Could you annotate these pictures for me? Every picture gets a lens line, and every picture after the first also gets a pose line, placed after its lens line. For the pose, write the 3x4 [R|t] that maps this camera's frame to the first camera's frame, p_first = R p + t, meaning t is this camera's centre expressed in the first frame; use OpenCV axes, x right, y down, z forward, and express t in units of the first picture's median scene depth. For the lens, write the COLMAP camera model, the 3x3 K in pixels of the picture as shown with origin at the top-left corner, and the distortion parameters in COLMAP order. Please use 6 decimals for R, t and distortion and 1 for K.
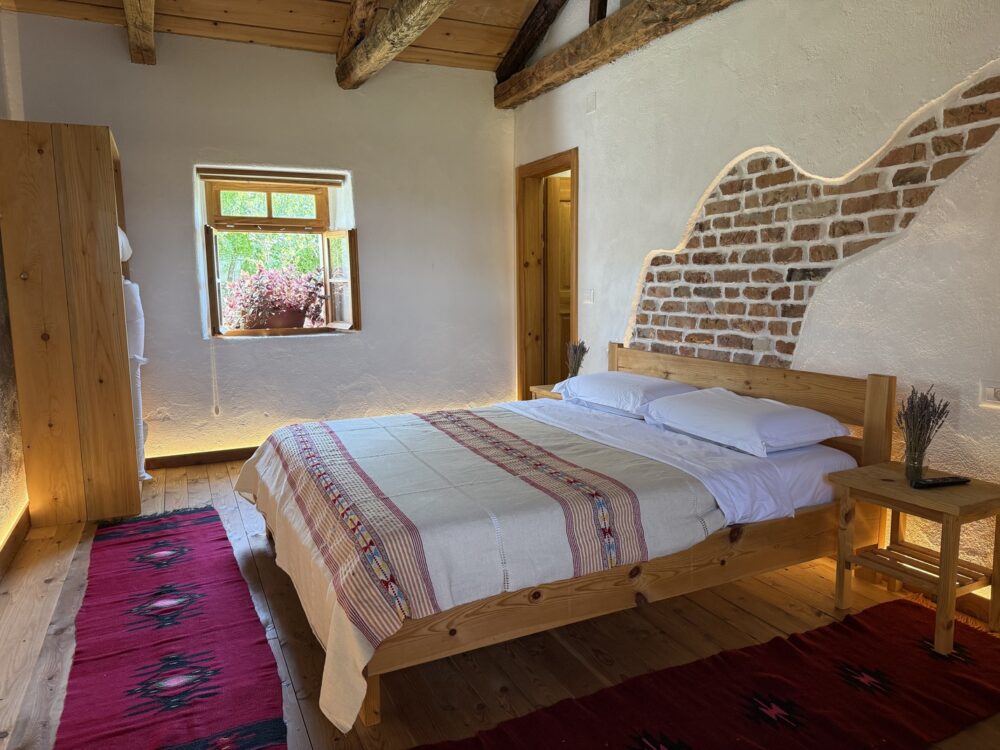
lens RADIAL K [[689.2, 0, 503.7], [0, 689.2, 380.1], [0, 0, 1]] dist [0.050708, 0.000579]
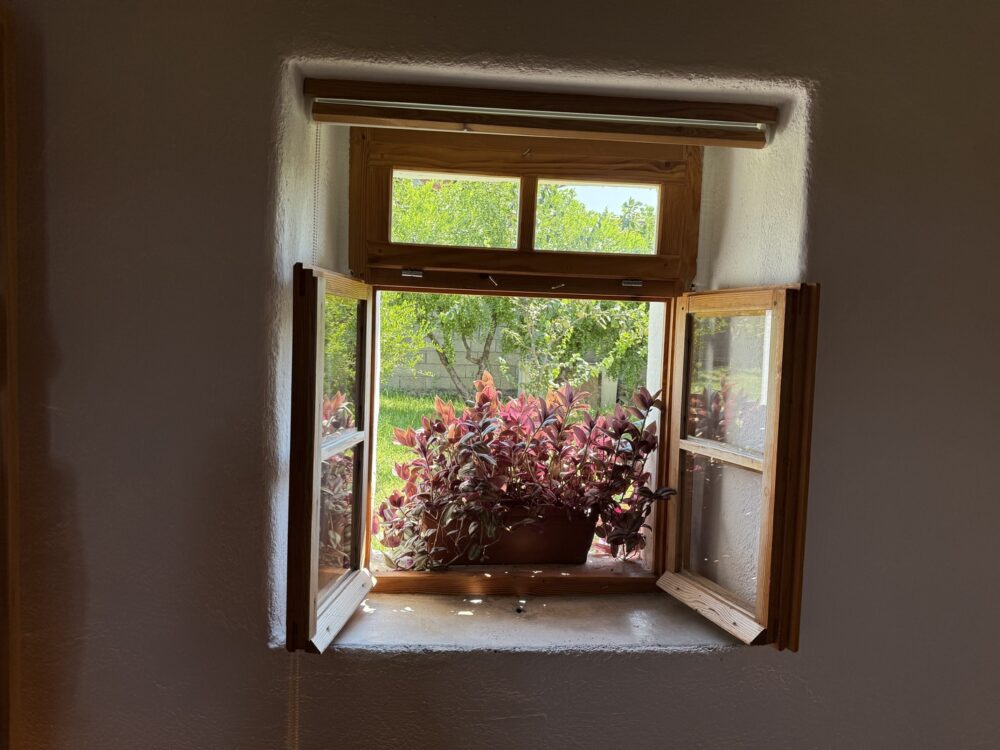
lens RADIAL K [[689.2, 0, 497.2], [0, 689.2, 375.8], [0, 0, 1]] dist [0.050708, 0.000579]
pose [[0.930292, 0.068323, -0.360401, -0.218192], [-0.097388, 0.993245, -0.063090, -0.146939], [0.353656, 0.093791, 0.930662, 0.670059]]
